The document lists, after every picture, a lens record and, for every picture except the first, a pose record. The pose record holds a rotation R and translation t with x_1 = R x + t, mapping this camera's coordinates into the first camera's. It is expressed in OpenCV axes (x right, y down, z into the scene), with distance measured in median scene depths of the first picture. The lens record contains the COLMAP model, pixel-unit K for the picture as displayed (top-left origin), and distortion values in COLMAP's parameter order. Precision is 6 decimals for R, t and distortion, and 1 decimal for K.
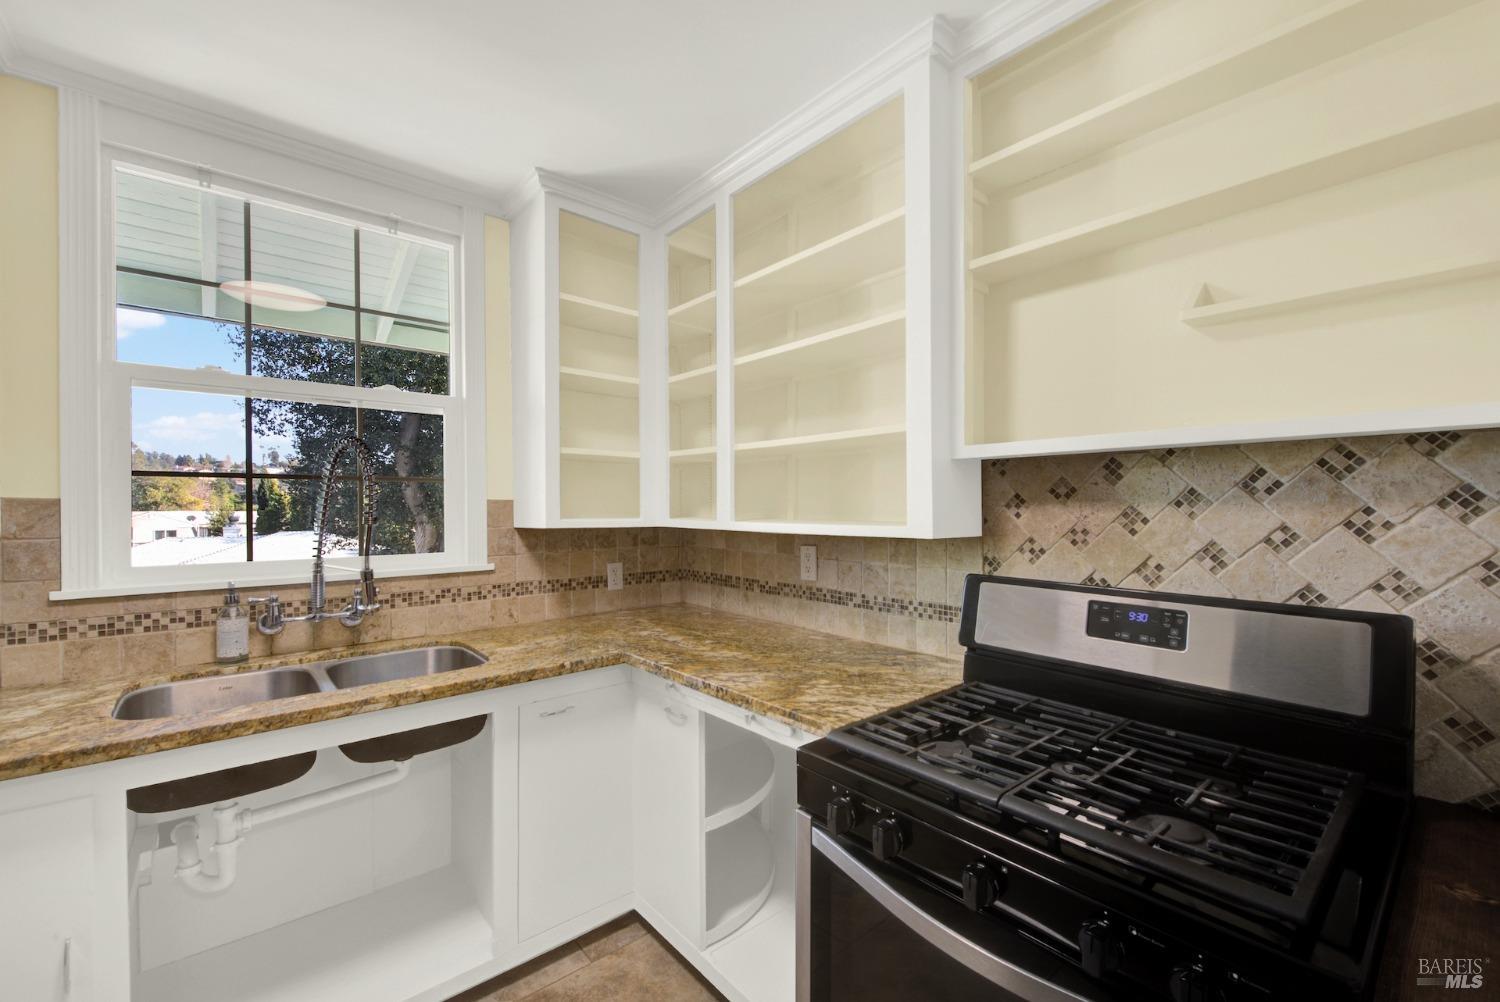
lens RADIAL K [[615.3, 0, 755.8], [0, 615.3, 498.8], [0, 0, 1]] dist [0.001765, -0.002564]
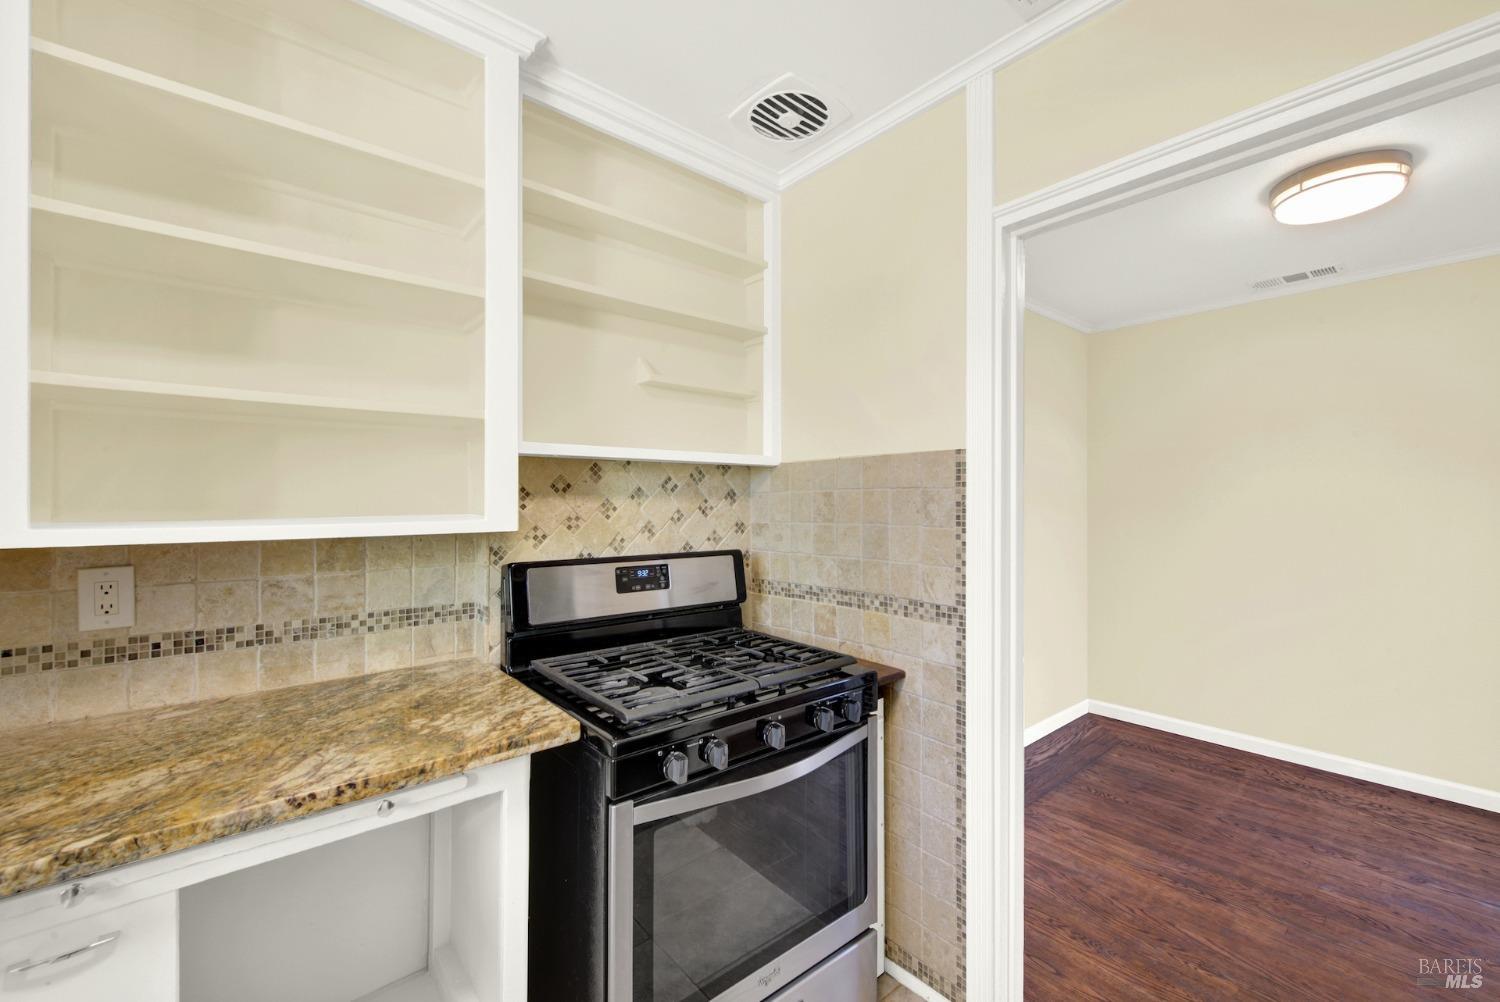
lens RADIAL K [[615.3, 0, 755.8], [0, 615.3, 498.8], [0, 0, 1]] dist [0.001765, -0.002564]
pose [[-0.000734, -0.000213, 1.000000, -0.734593], [-0.014174, 0.999900, 0.000203, 0.006924], [-0.999899, -0.014174, -0.000737, 0.622034]]
